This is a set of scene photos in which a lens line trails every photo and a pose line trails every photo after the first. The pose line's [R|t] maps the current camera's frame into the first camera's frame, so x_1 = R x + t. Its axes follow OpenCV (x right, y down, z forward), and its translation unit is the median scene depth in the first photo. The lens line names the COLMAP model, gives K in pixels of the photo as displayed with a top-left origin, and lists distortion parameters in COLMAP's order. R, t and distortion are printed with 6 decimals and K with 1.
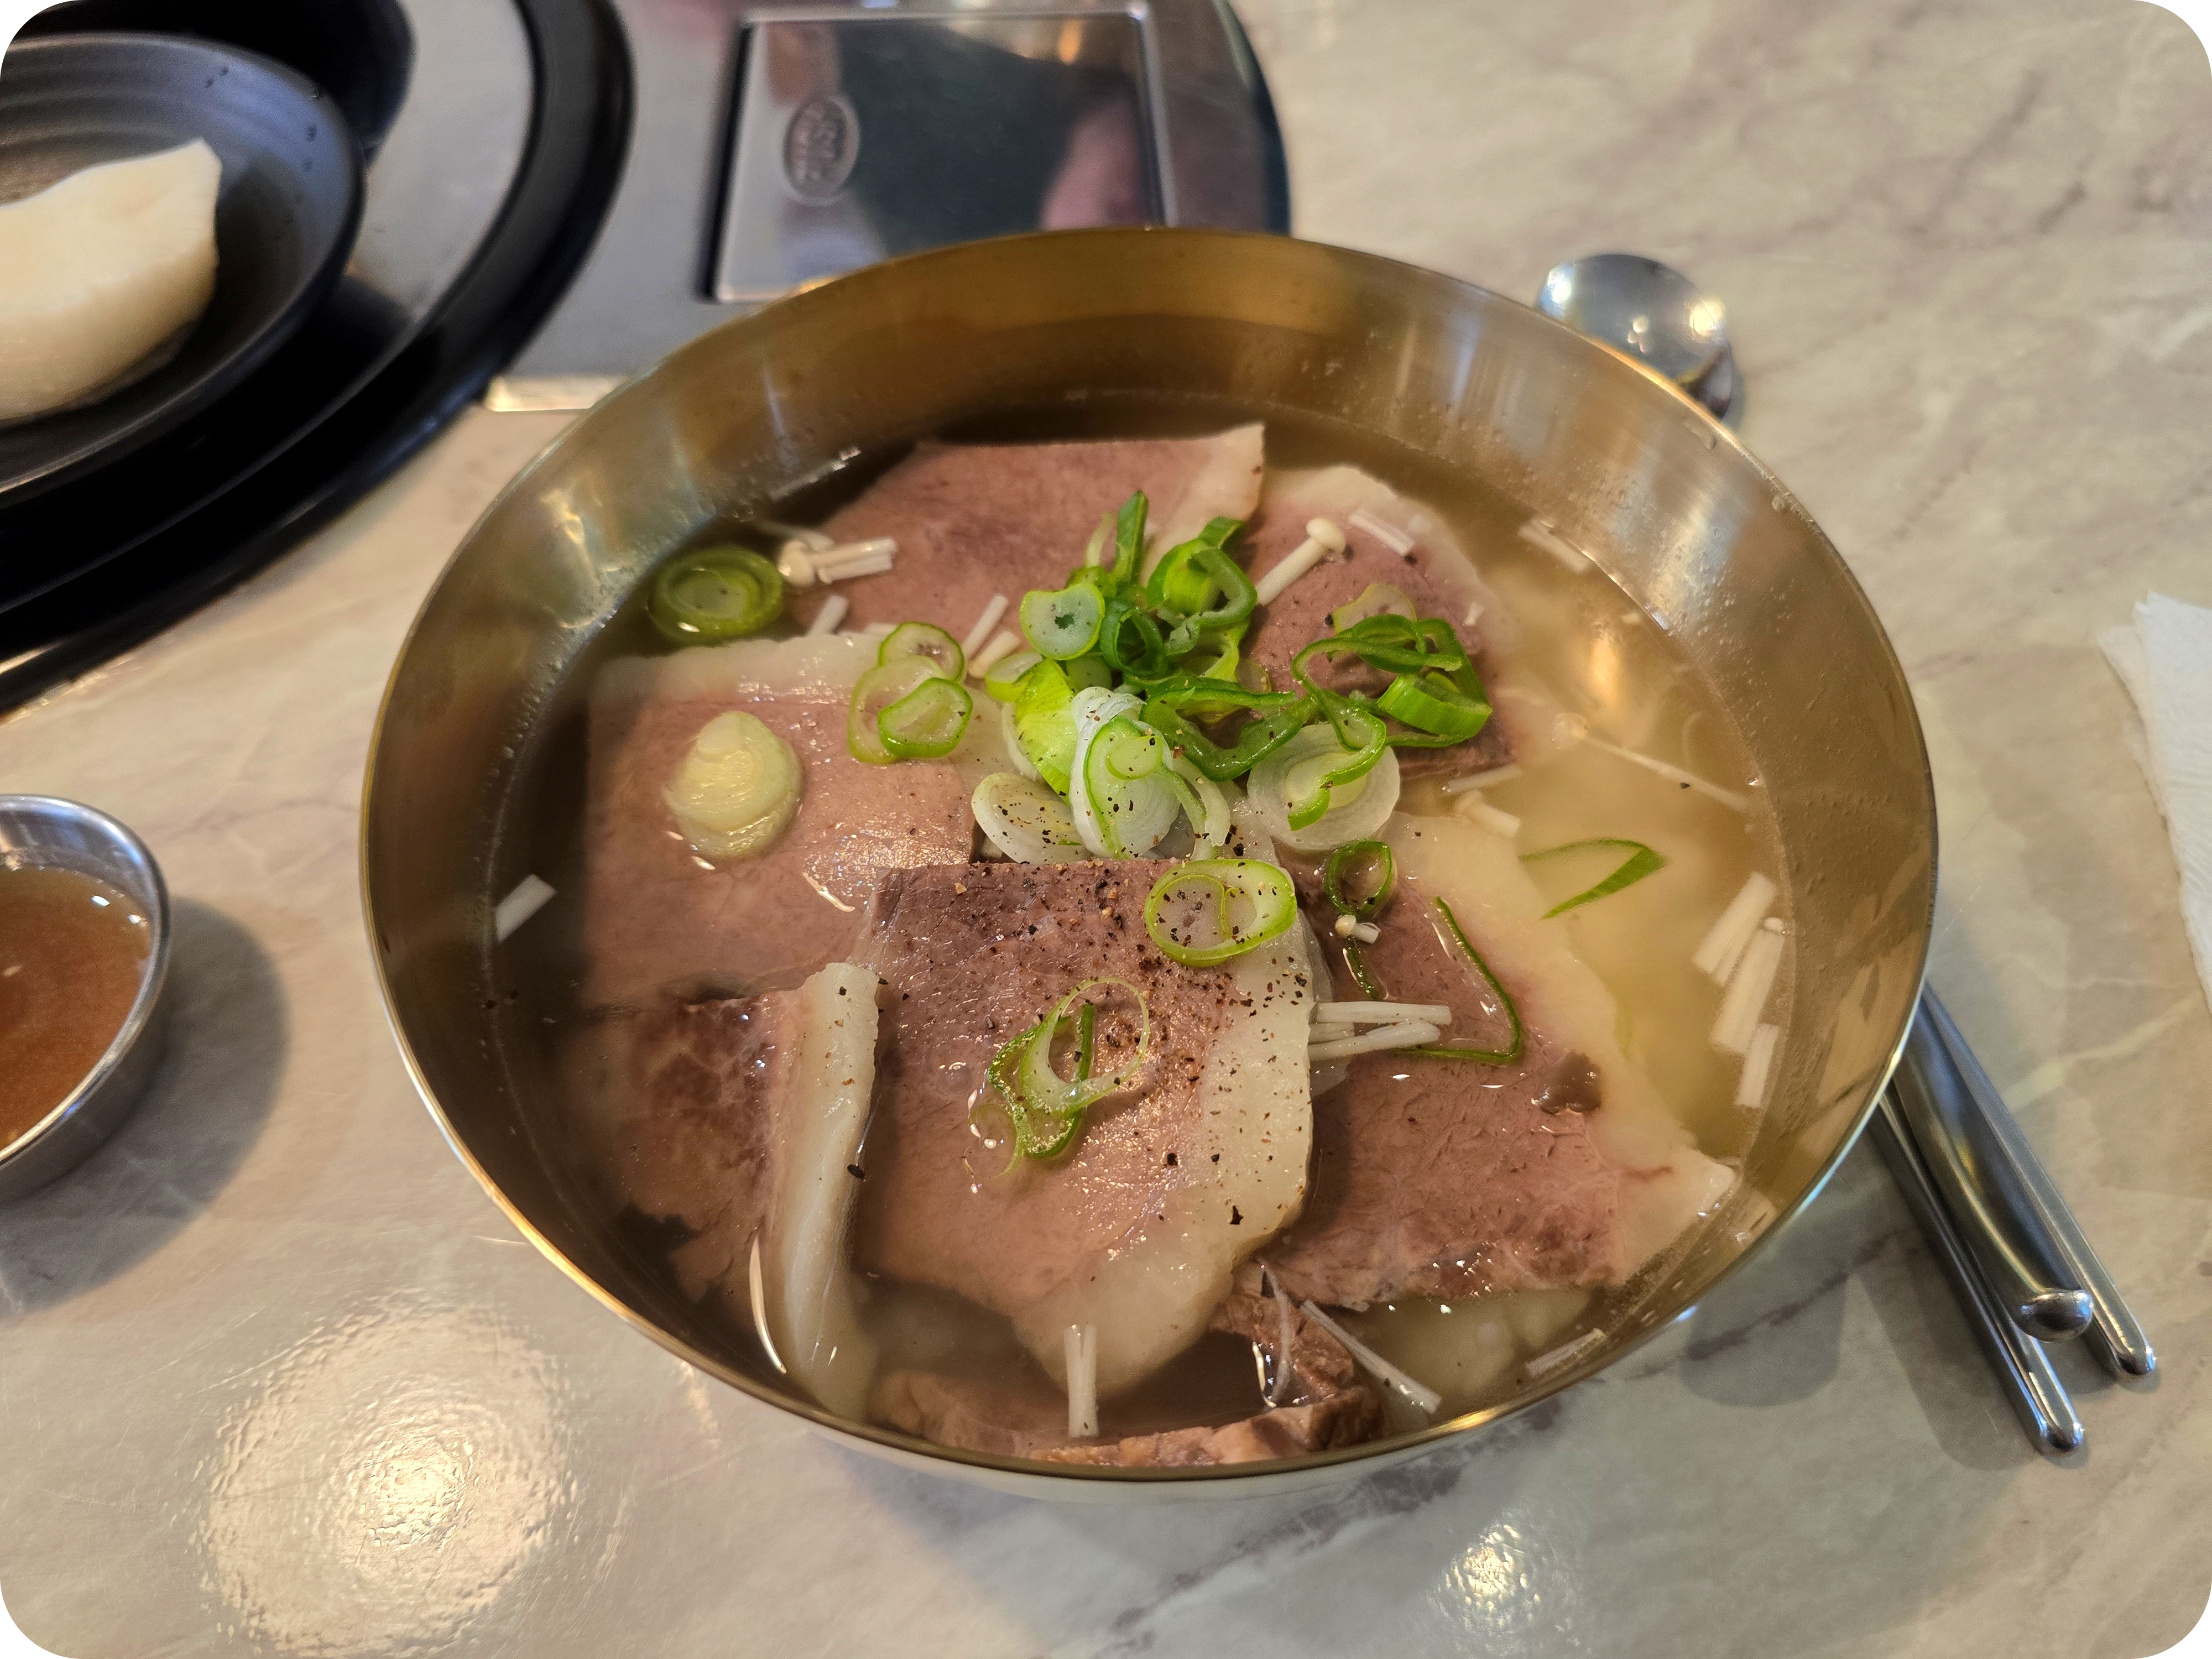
lens RADIAL K [[1563.8, 0, 1106.0], [0, 1563.8, 829.5], [0, 0, 1]] dist [0.022564, -0.063968]
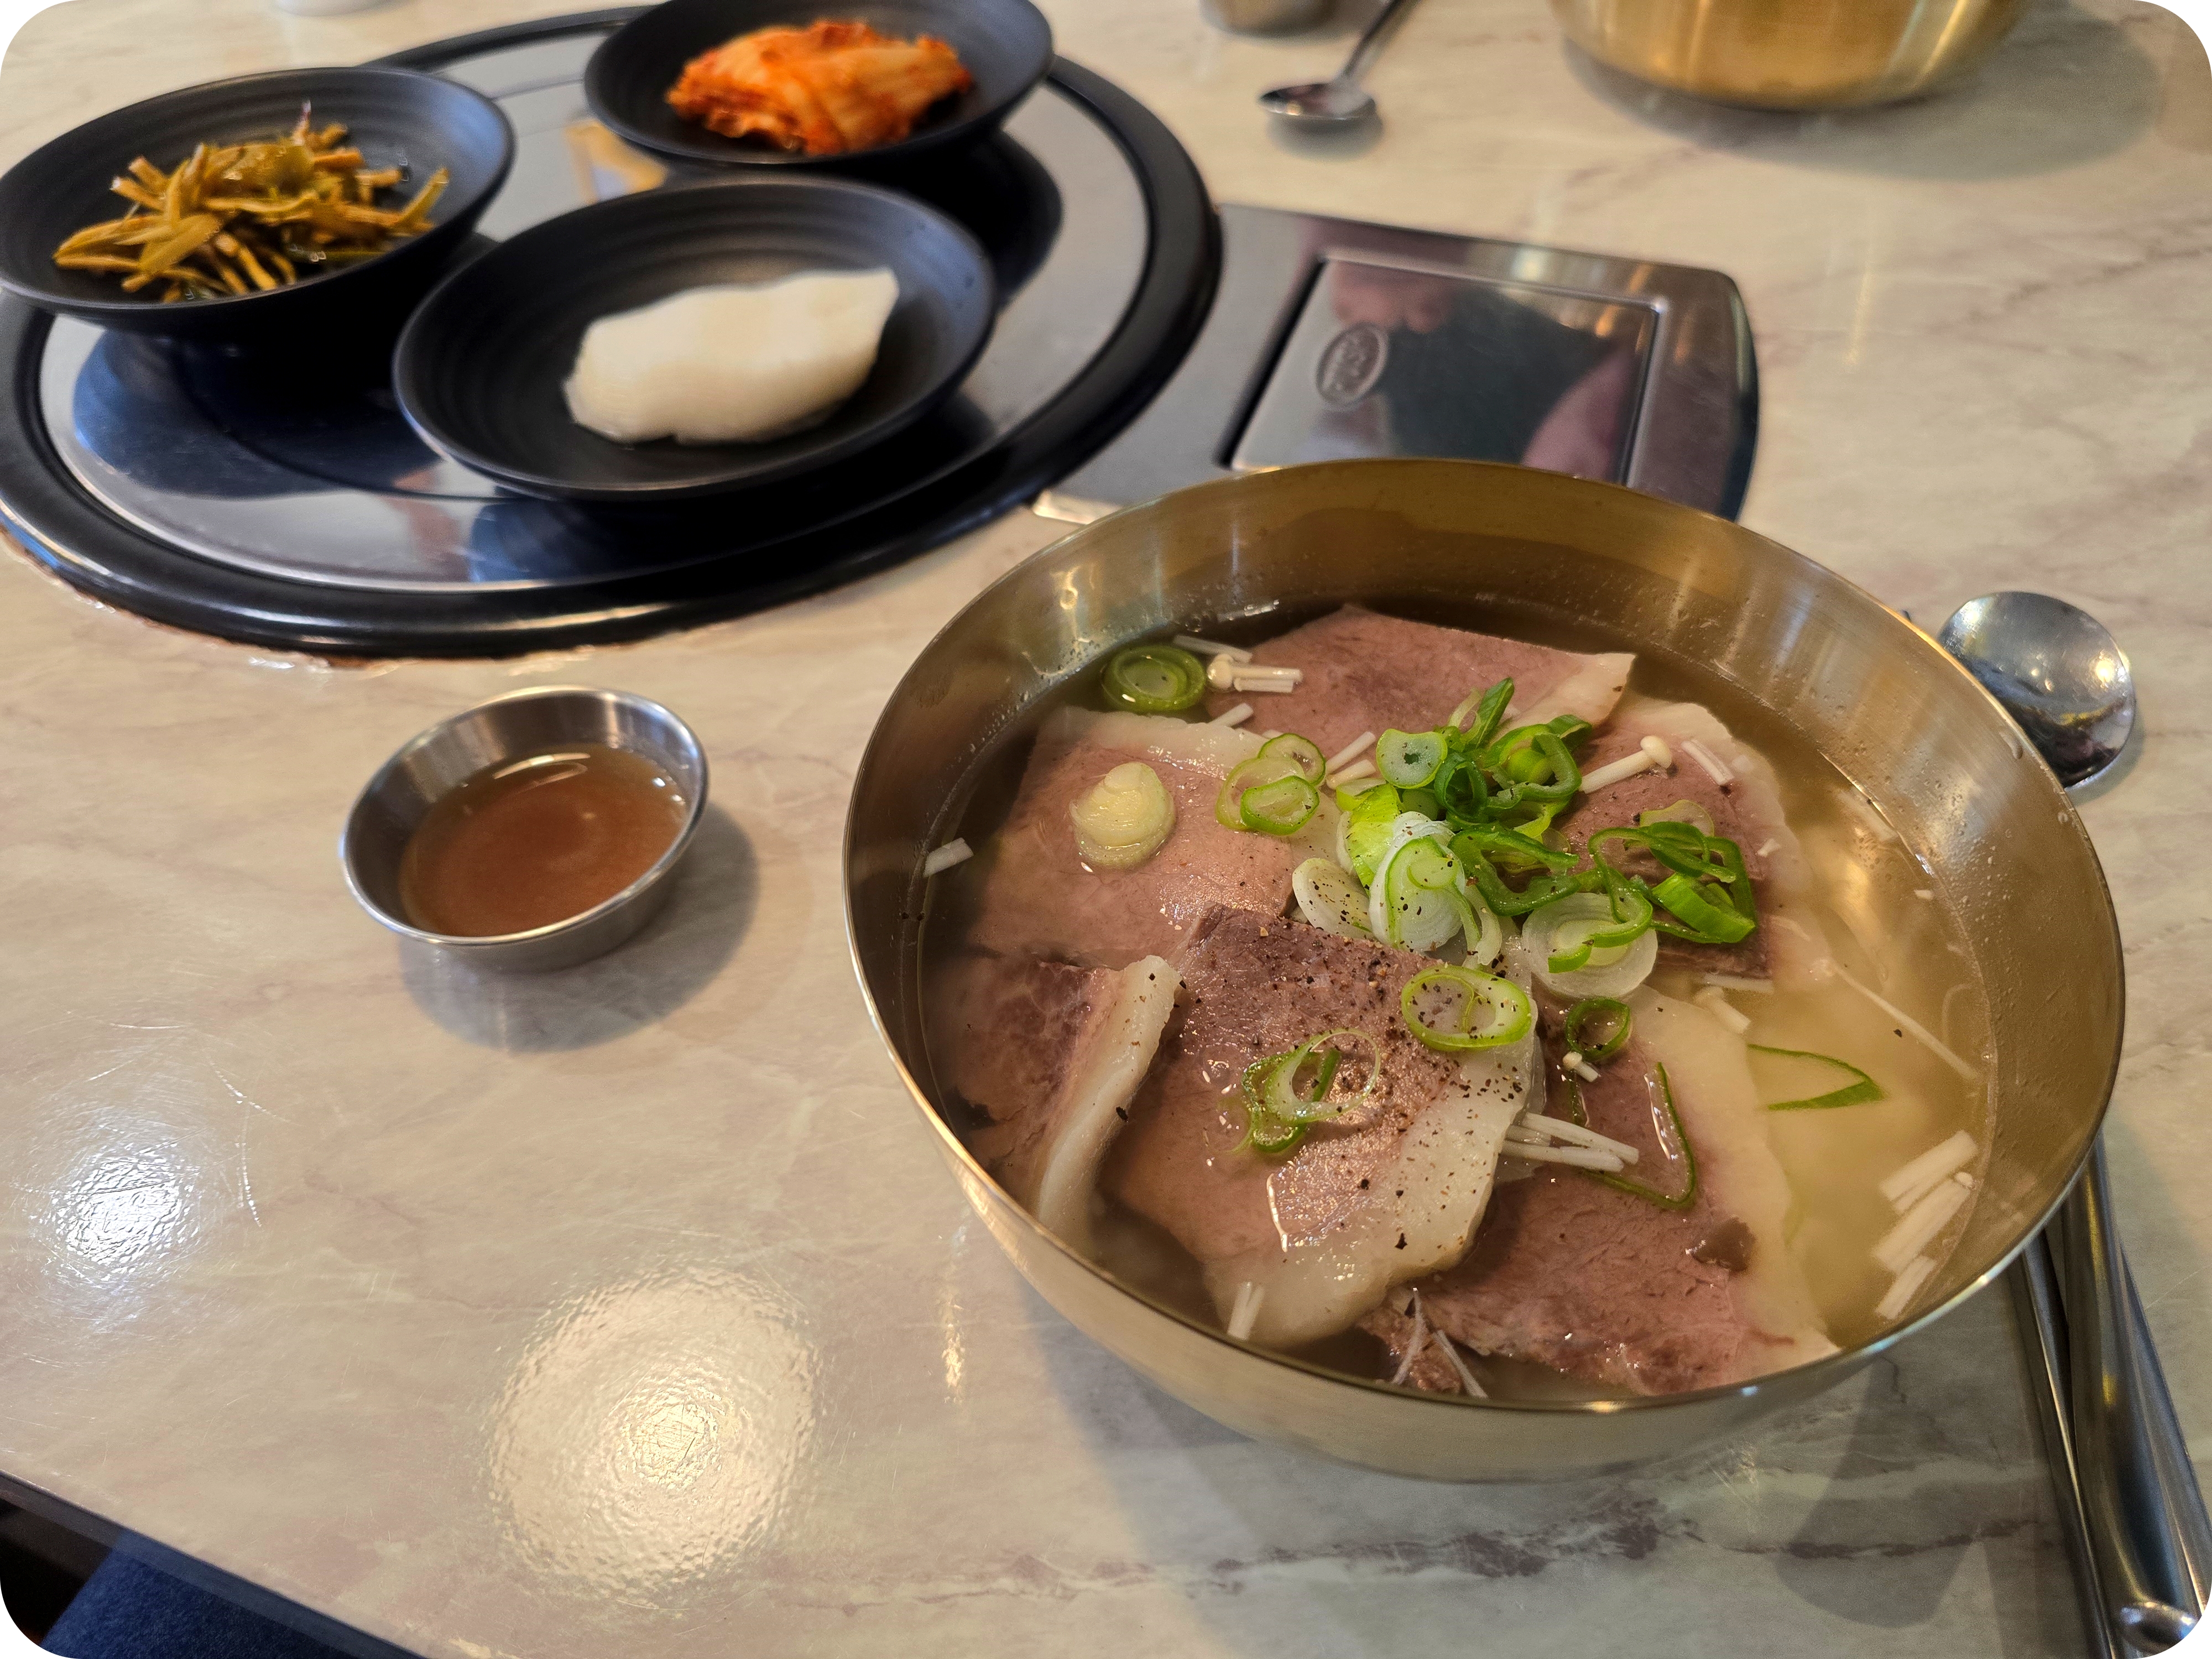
lens RADIAL K [[1563.8, 0, 1106.0], [0, 1563.8, 829.5], [0, 0, 1]] dist [0.022564, -0.063968]
pose [[0.927992, 0.261357, -0.265561, 0.092721], [-0.291910, 0.952903, -0.082248, 0.092058], [0.231558, 0.153845, 0.960579, -0.231559]]
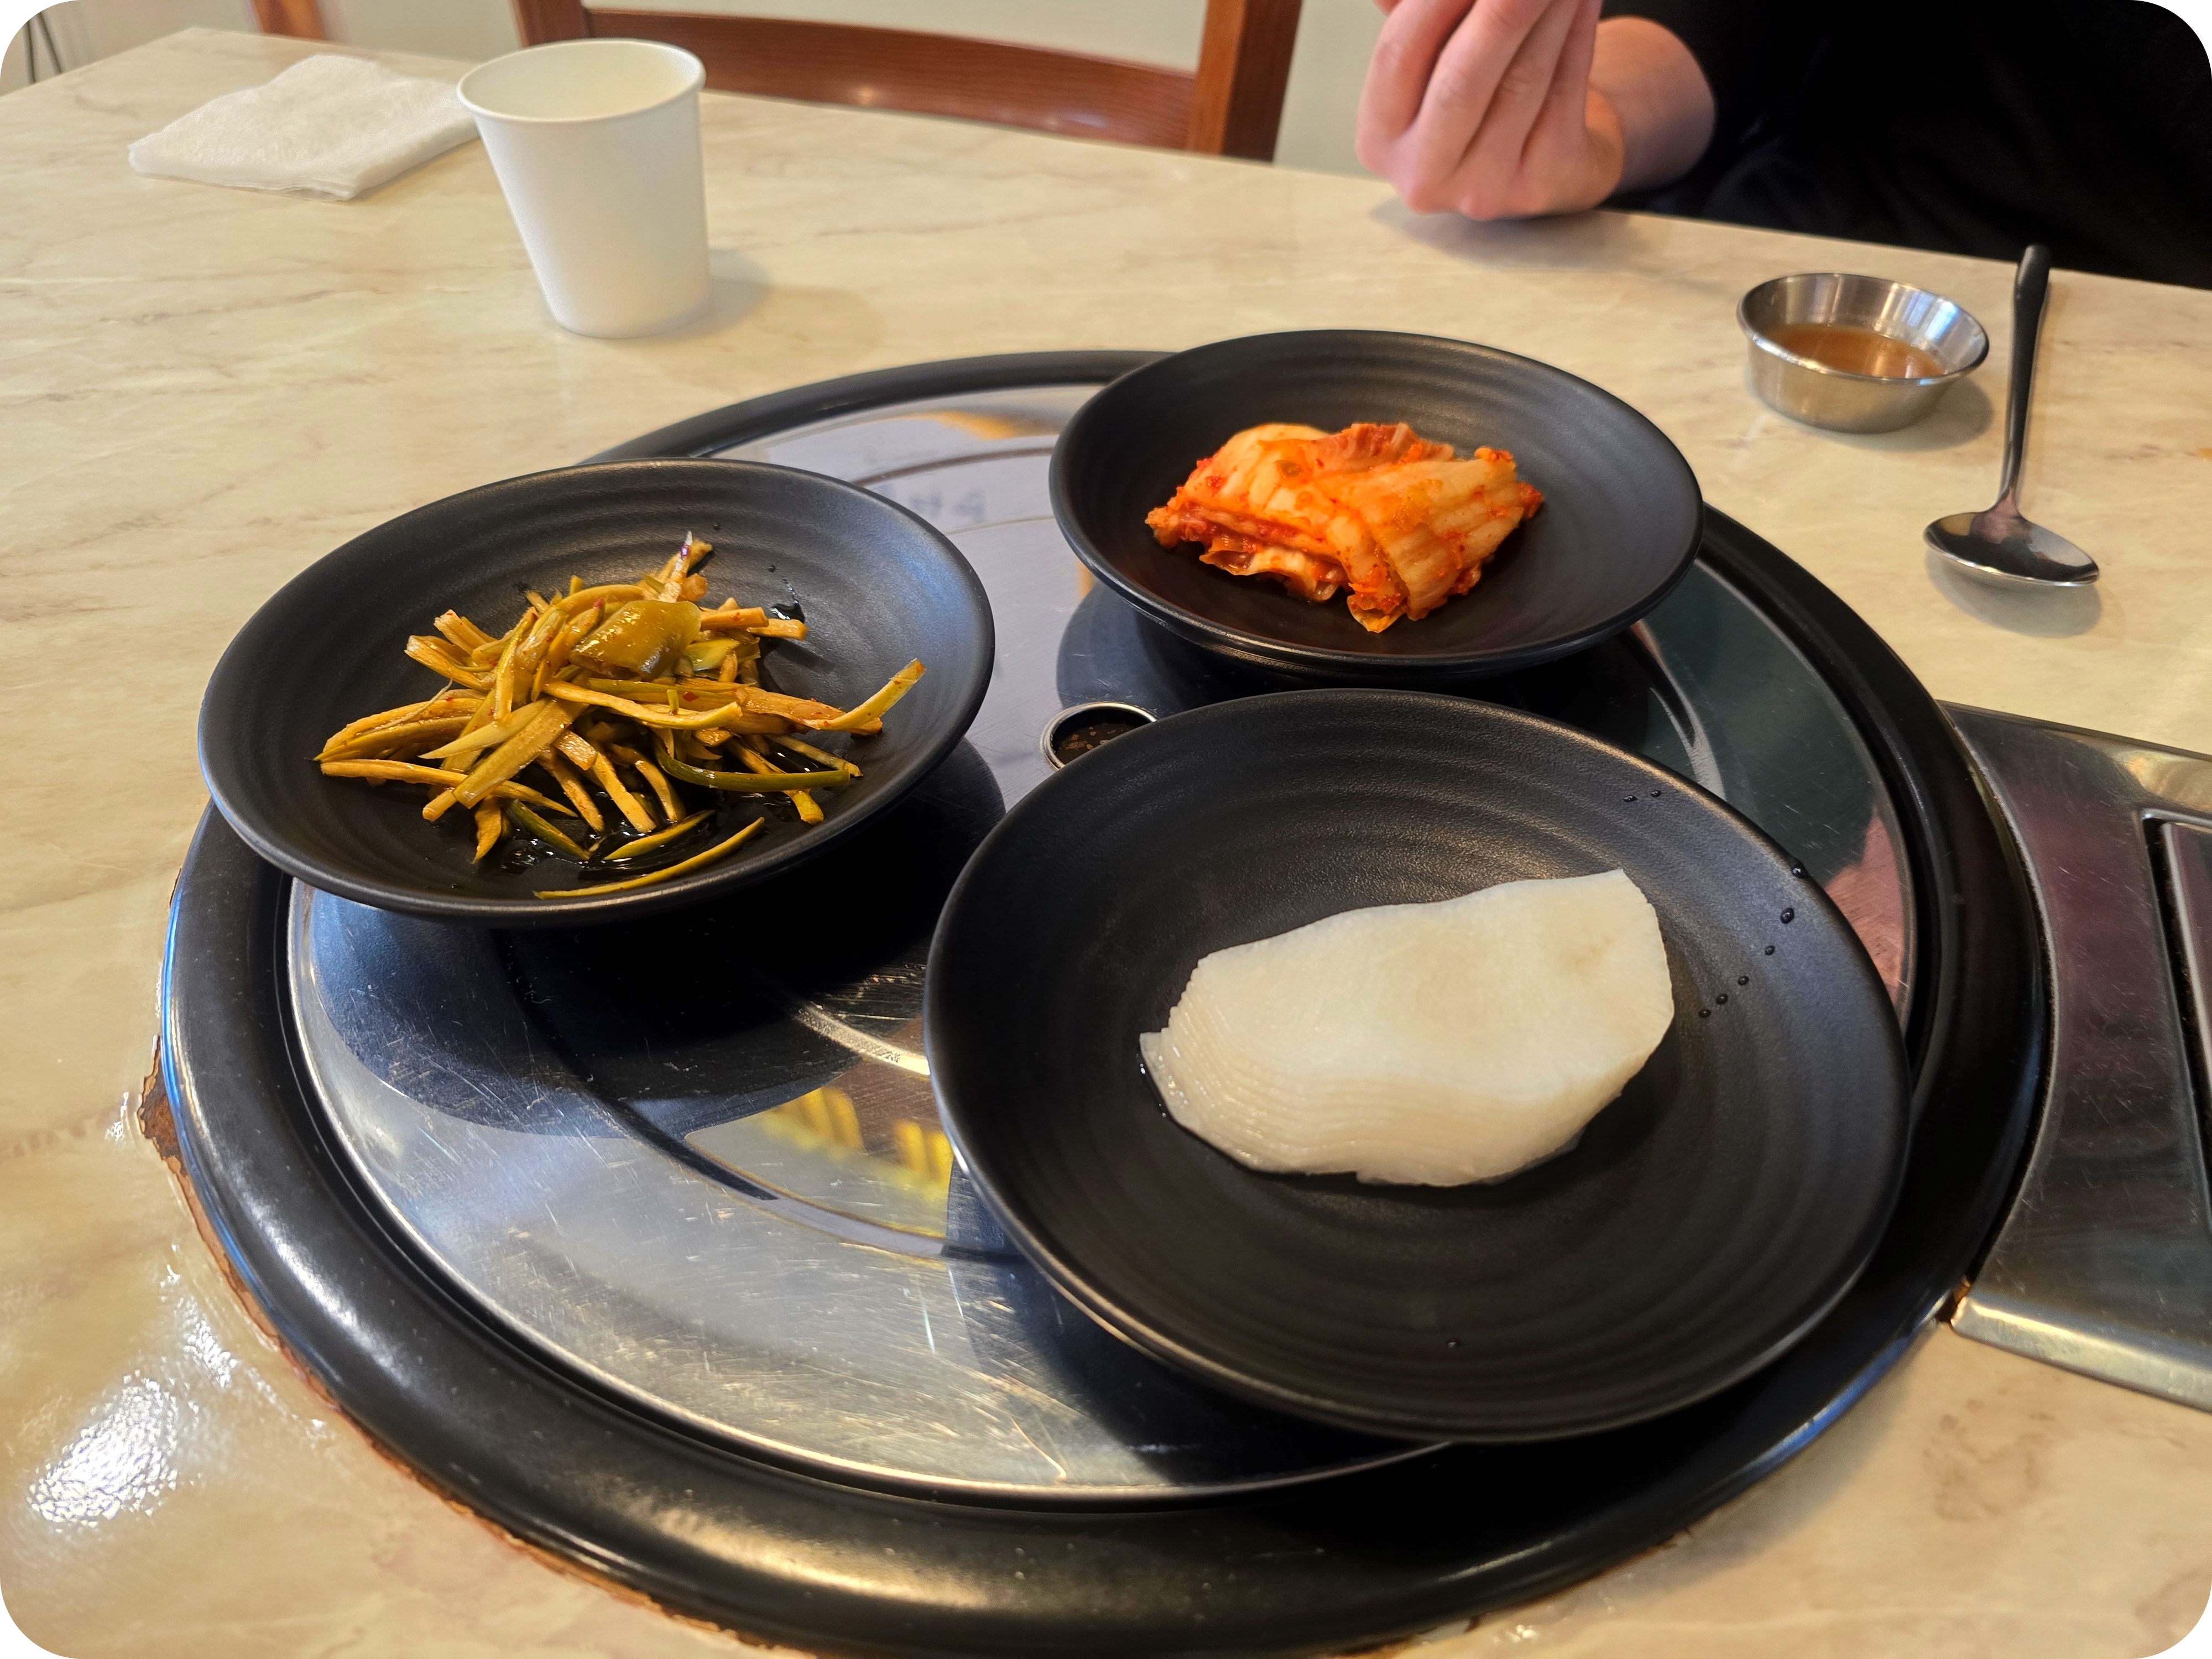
lens RADIAL K [[1563.8, 0, 1106.0], [0, 1563.8, 829.5], [0, 0, 1]] dist [0.022564, -0.063968]
pose [[0.914399, 0.266069, -0.305093, -0.877789], [-0.331474, 0.924746, -0.187003, -0.312874], [0.232378, 0.272126, 0.933782, 0.188544]]
